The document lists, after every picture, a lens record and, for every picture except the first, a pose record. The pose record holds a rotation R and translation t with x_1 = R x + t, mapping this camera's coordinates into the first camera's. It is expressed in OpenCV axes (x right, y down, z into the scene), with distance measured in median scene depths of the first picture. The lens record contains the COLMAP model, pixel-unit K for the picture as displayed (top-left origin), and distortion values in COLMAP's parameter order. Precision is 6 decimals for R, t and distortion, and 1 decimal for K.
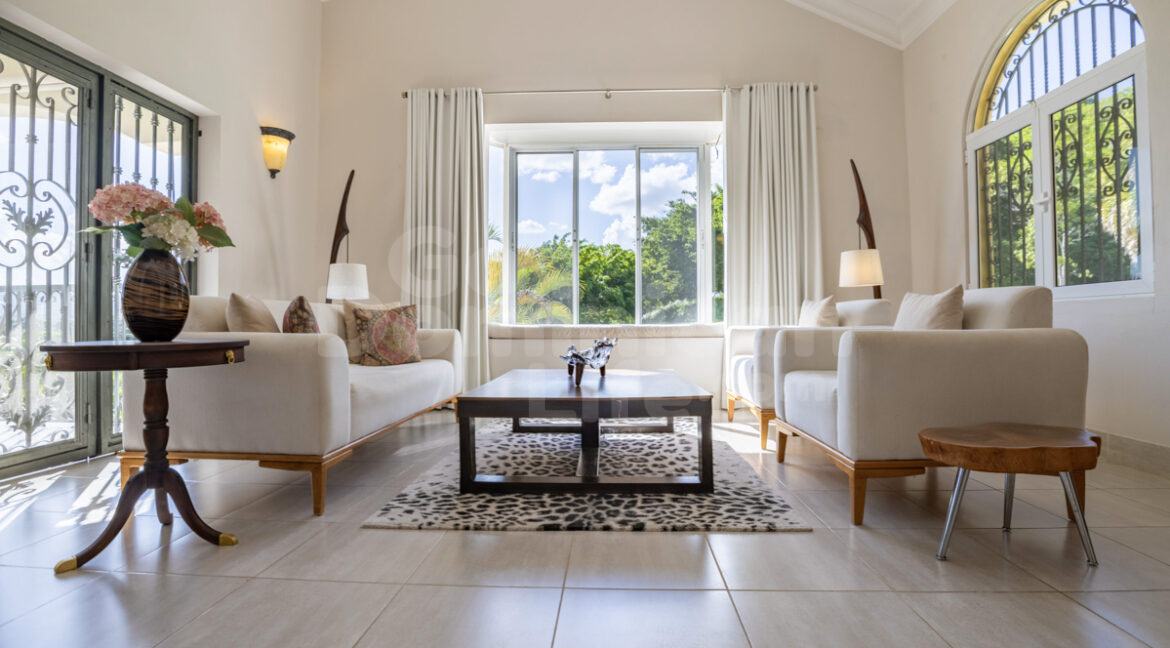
lens RADIAL K [[548.6, 0, 588.1], [0, 548.6, 320.3], [0, 0, 1]] dist [-0.045039, 0.009839]
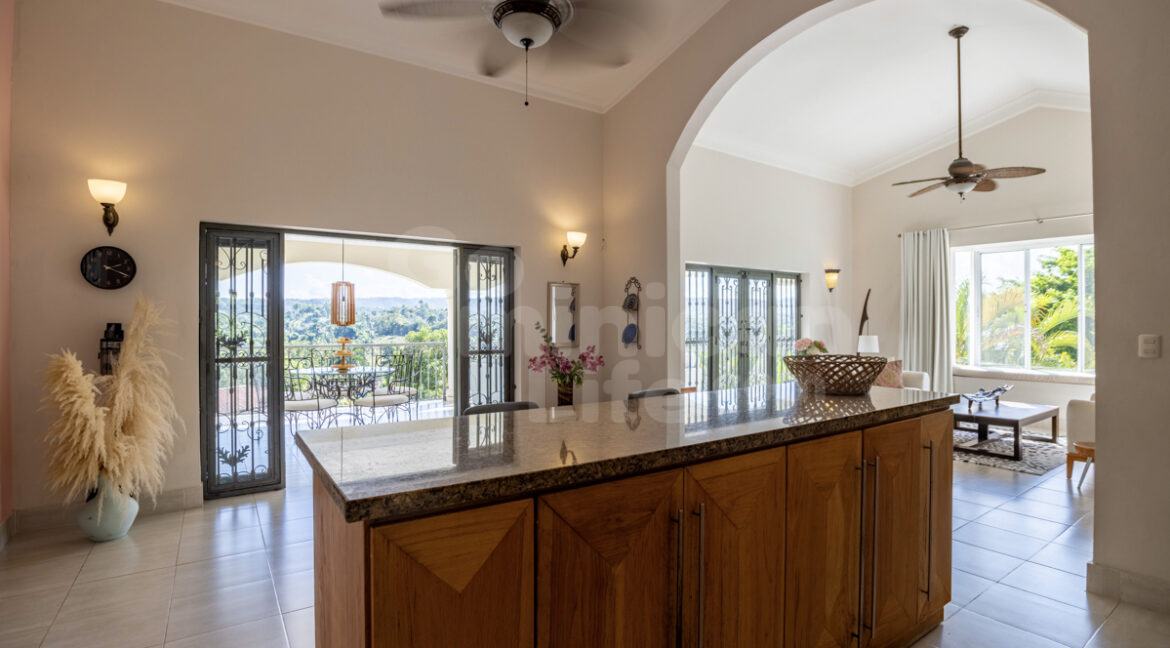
lens RADIAL K [[548.6, 0, 589.4], [0, 548.6, 321.0], [0, 0, 1]] dist [-0.045039, 0.009839]
pose [[0.618625, 0.001272, -0.785685, 0.620732], [0.003808, 0.999982, 0.004618, -0.211612], [0.785677, -0.005849, 0.618609, -1.309125]]
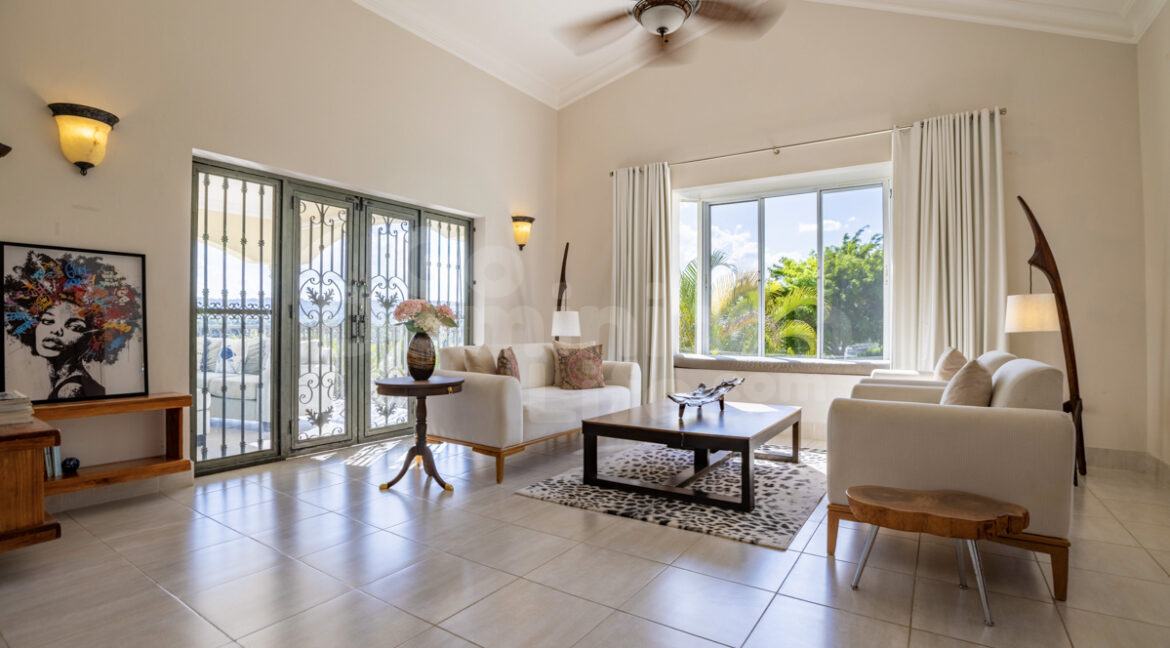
lens RADIAL K [[548.6, 0, 576.8], [0, 548.6, 331.2], [0, 0, 1]] dist [-0.045039, 0.009839]
pose [[0.856865, 0.010306, -0.515438, 0.375840], [-0.003276, 0.999889, 0.014546, -0.091857], [0.515530, -0.010775, 0.856804, -0.219031]]
